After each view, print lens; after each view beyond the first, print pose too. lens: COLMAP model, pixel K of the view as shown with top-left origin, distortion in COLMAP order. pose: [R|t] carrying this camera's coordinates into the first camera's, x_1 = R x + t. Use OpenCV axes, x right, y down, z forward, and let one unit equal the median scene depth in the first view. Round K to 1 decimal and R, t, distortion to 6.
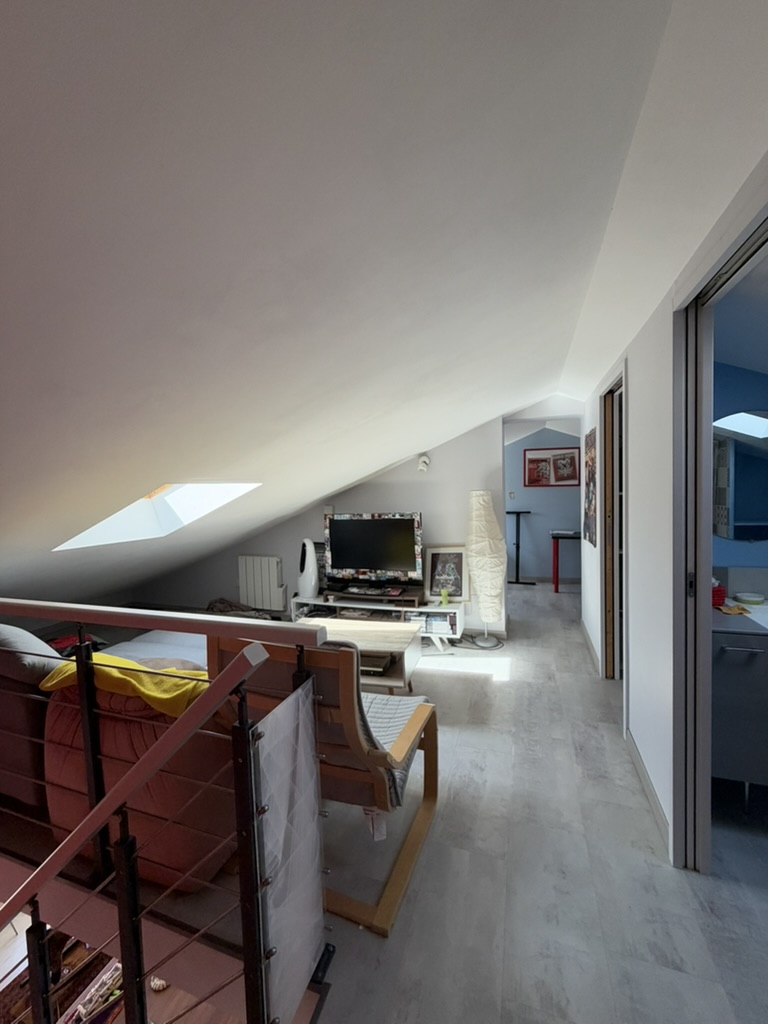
lens RADIAL K [[410.3, 0, 382.4], [0, 410.3, 507.4], [0, 0, 1]] dist [-0.000200, 0.000005]
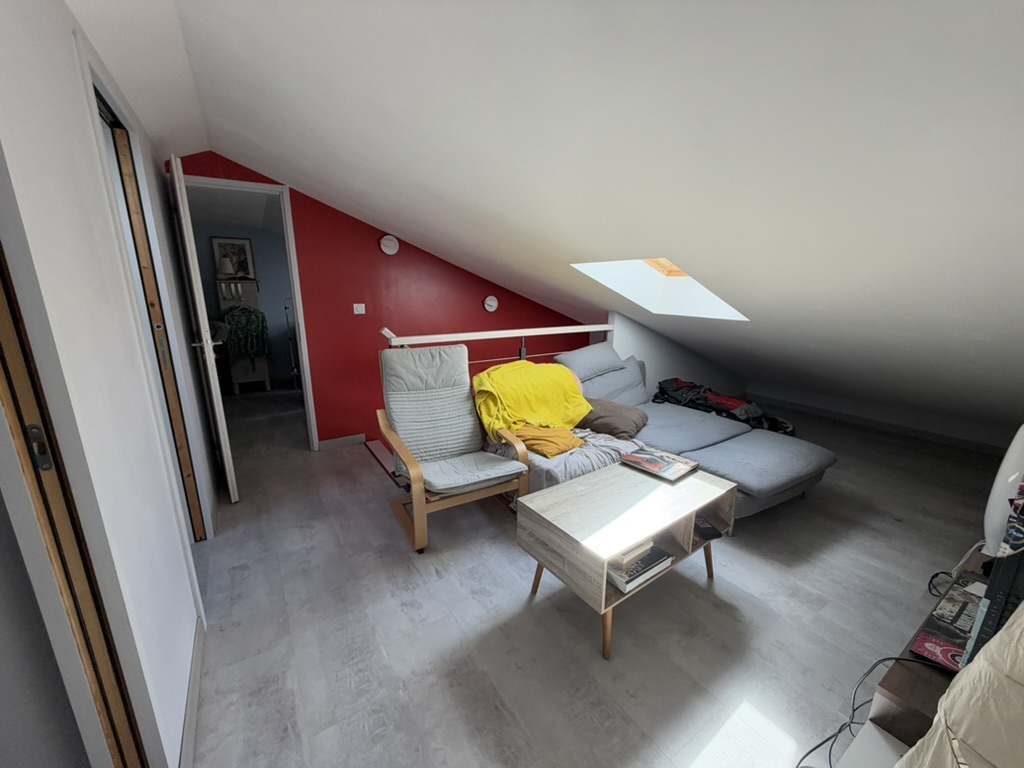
lens RADIAL K [[410.3, 0, 506.5], [0, 410.3, 387.4], [0, 0, 1]] dist [-0.000200, 0.000005]
pose [[-0.618159, 0.219001, -0.754929, 0.901898], [-0.018624, 0.956055, 0.292596, -0.077491], [0.785833, 0.194931, -0.586915, 2.163464]]
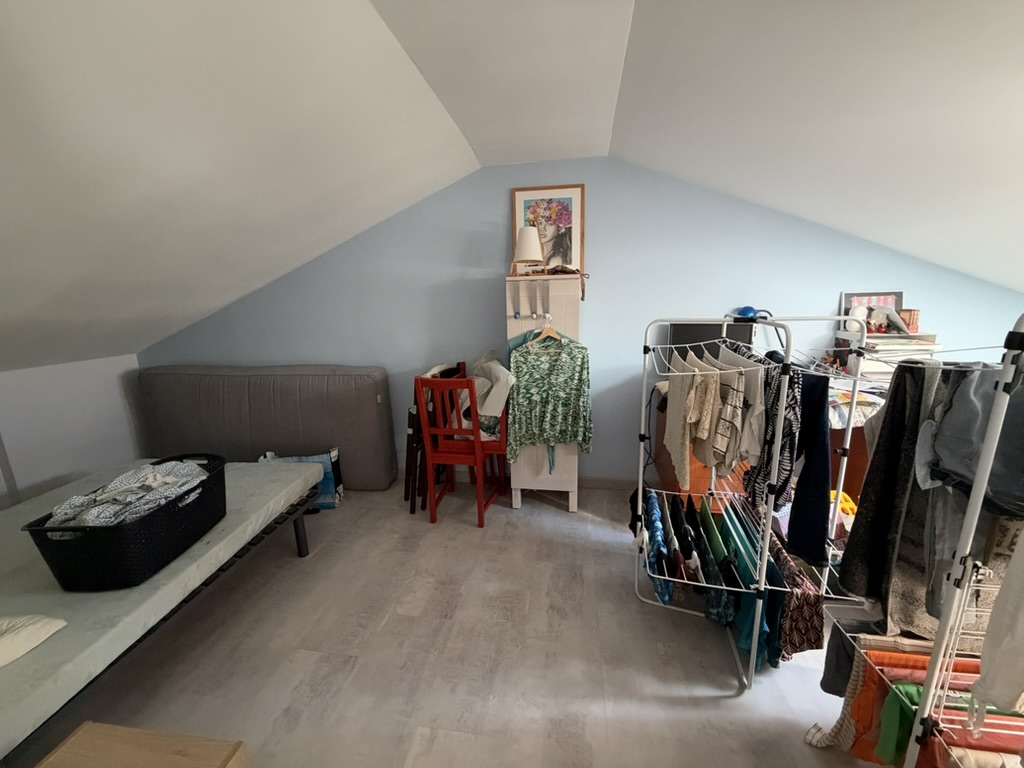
lens RADIAL K [[410.3, 0, 510.4], [0, 410.3, 382.7], [0, 0, 1]] dist [-0.000200, 0.000005]
pose [[-0.979466, 0.099839, -0.175151, 0.606333], [0.048389, 0.959795, 0.276501, -0.032183], [0.195715, 0.262348, -0.944918, 1.415585]]
